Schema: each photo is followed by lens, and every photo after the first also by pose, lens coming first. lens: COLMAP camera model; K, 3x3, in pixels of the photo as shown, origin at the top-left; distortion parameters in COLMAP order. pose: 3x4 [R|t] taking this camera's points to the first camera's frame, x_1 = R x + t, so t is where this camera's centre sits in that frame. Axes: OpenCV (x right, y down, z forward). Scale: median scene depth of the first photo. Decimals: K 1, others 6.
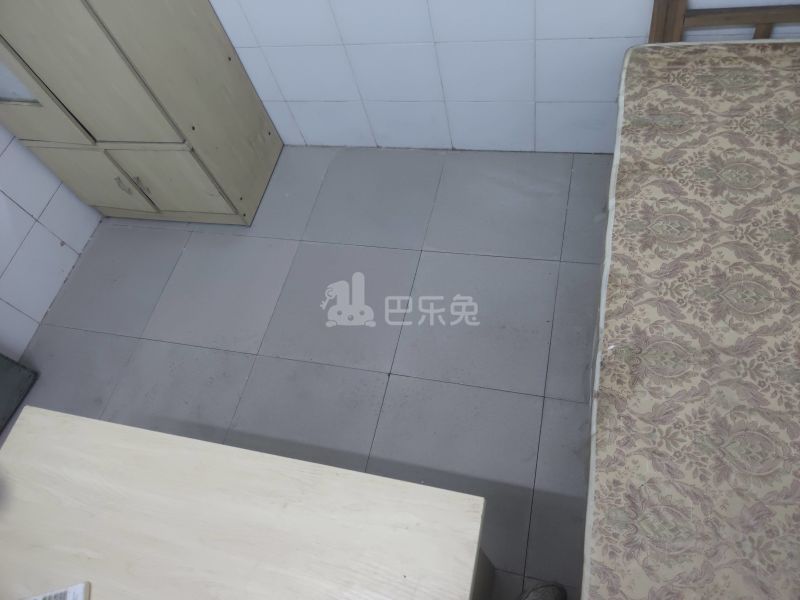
lens RADIAL K [[571.2, 0, 401.8], [0, 571.2, 298.8], [0, 0, 1]] dist [0.057740, -0.070619]
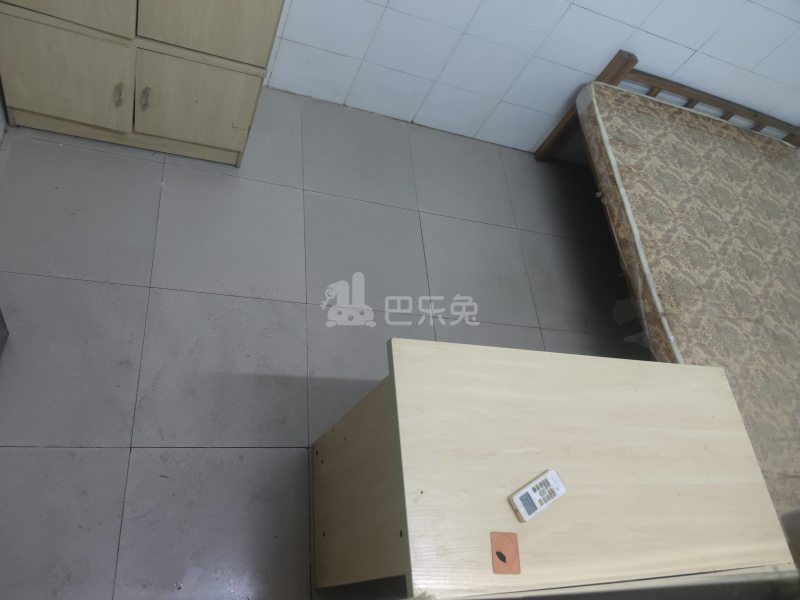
lens RADIAL K [[571.2, 0, 392.2], [0, 571.2, 303.8], [0, 0, 1]] dist [0.057740, -0.070619]
pose [[0.776091, -0.013273, 0.630481, -1.111359], [-0.023101, 0.998509, 0.049458, 0.068675], [-0.630197, -0.052948, 0.774627, 0.215046]]
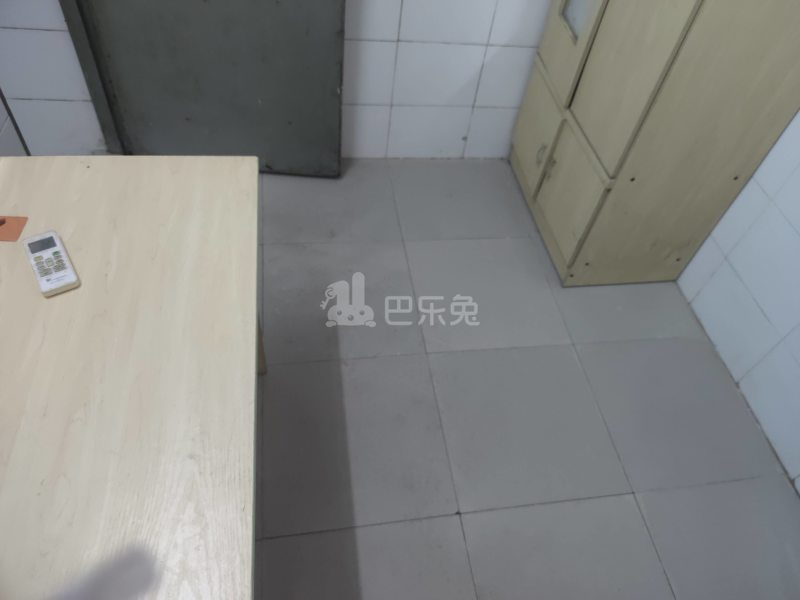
lens RADIAL K [[571.2, 0, 410.9], [0, 571.2, 298.3], [0, 0, 1]] dist [0.057740, -0.070619]
pose [[0.348095, 0.855907, -0.382431, 0.008379], [-0.889251, 0.430605, 0.154313, -0.080183], [0.296754, 0.286362, 0.911007, 0.232926]]
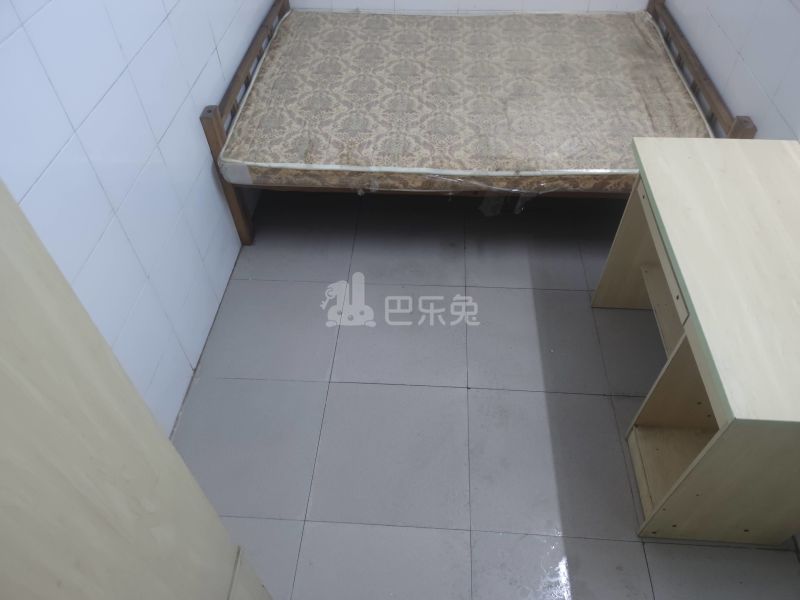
lens RADIAL K [[571.2, 0, 401.1], [0, 571.2, 302.2], [0, 0, 1]] dist [0.057740, -0.070619]
pose [[-0.164701, -0.586369, 0.793124, -1.038539], [0.875324, 0.283734, 0.391539, -0.608679], [-0.454622, 0.758727, 0.466532, 0.587935]]
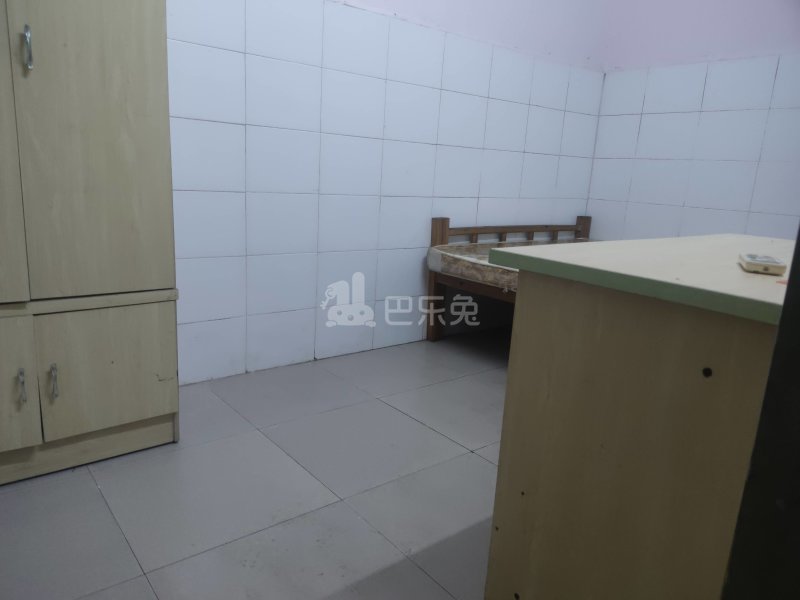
lens RADIAL K [[571.2, 0, 385.1], [0, 571.2, 303.3], [0, 0, 1]] dist [0.057740, -0.070619]
pose [[0.597651, 0.054537, 0.799899, -1.221722], [0.583350, 0.654844, -0.480502, 0.474457], [-0.550015, 0.753794, 0.359554, 0.742730]]
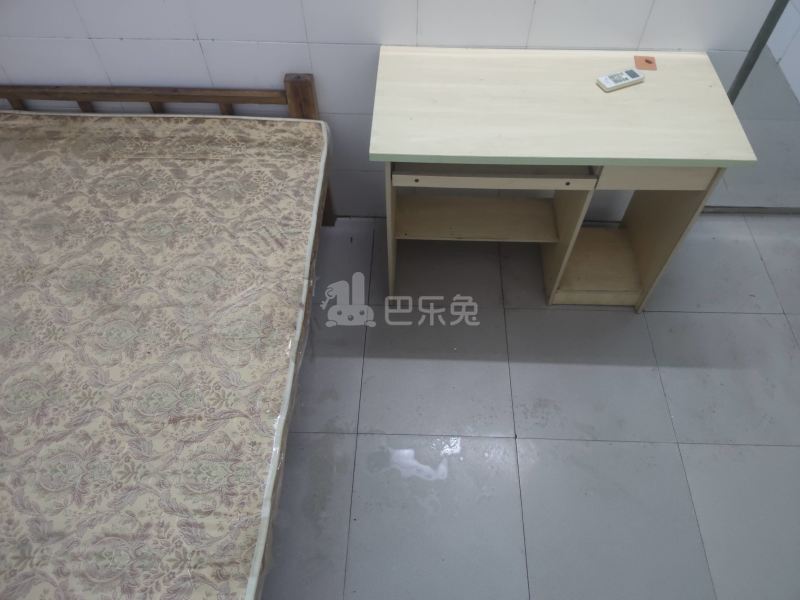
lens RADIAL K [[571.2, 0, 413.8], [0, 571.2, 303.0], [0, 0, 1]] dist [0.057740, -0.070619]
pose [[-0.958093, 0.282781, 0.045751, 0.048202], [-0.080699, -0.419686, 0.904075, -0.843668], [0.274856, 0.862495, 0.424919, 0.487365]]
